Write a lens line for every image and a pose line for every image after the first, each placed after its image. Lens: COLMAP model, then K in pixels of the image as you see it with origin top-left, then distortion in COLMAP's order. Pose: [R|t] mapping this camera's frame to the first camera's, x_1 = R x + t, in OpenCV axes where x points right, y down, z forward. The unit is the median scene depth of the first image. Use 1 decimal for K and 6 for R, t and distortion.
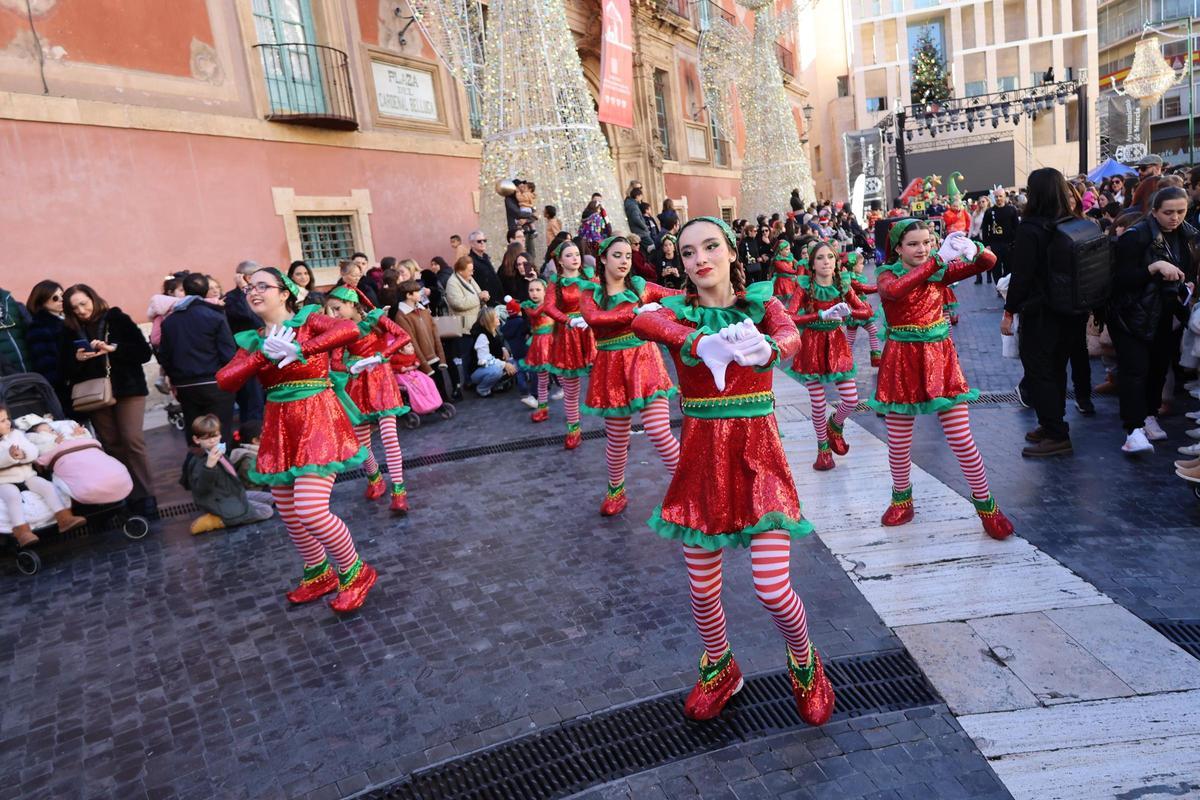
lens RADIAL K [[820.2, 0, 600.0], [0, 820.2, 400.0], [0, 0, 1]] dist [-0.016073, 0.005792]
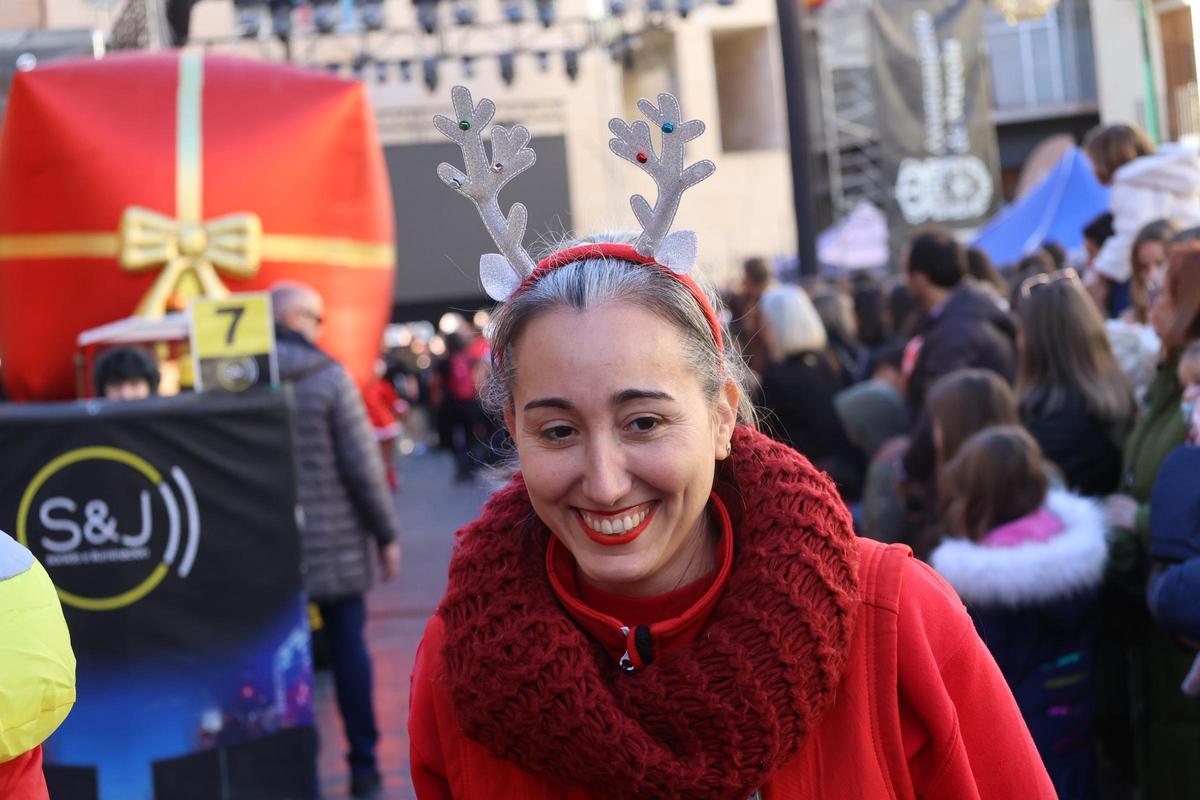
lens RADIAL K [[2271.4, 0, 600.0], [0, 2271.4, 400.0], [0, 0, 1]] dist [-0.141092, -0.013484]
pose [[0.882216, 0.028239, 0.469998, 0.154978], [0.065675, 0.981062, -0.182220, -0.084205], [-0.466243, 0.191625, 0.863654, 0.350308]]
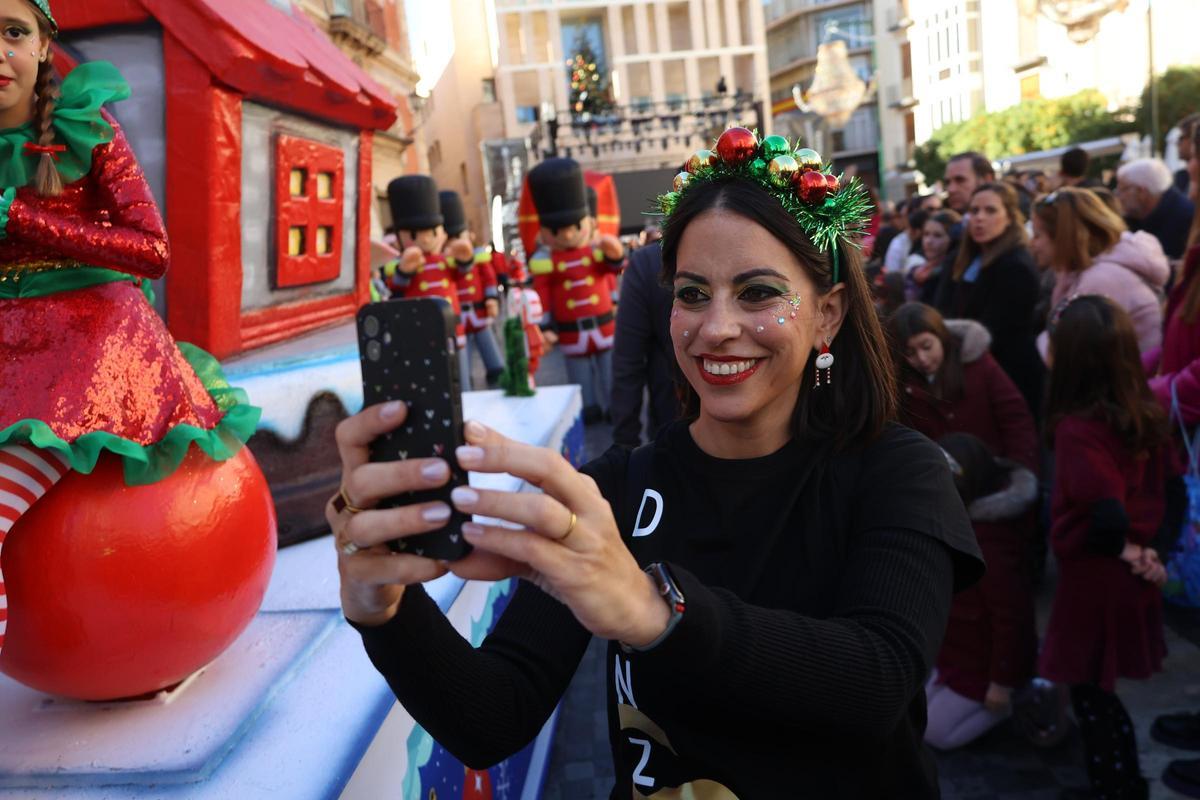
lens RADIAL K [[871.2, 0, 600.2], [0, 871.2, 371.1], [0, 0, 1]] dist [0.024620, 0.001179]
pose [[0.934052, -0.027443, 0.356080, 0.111953], [0.055334, 0.996124, -0.068378, -0.057861], [-0.352823, 0.083572, 0.931950, 0.240232]]
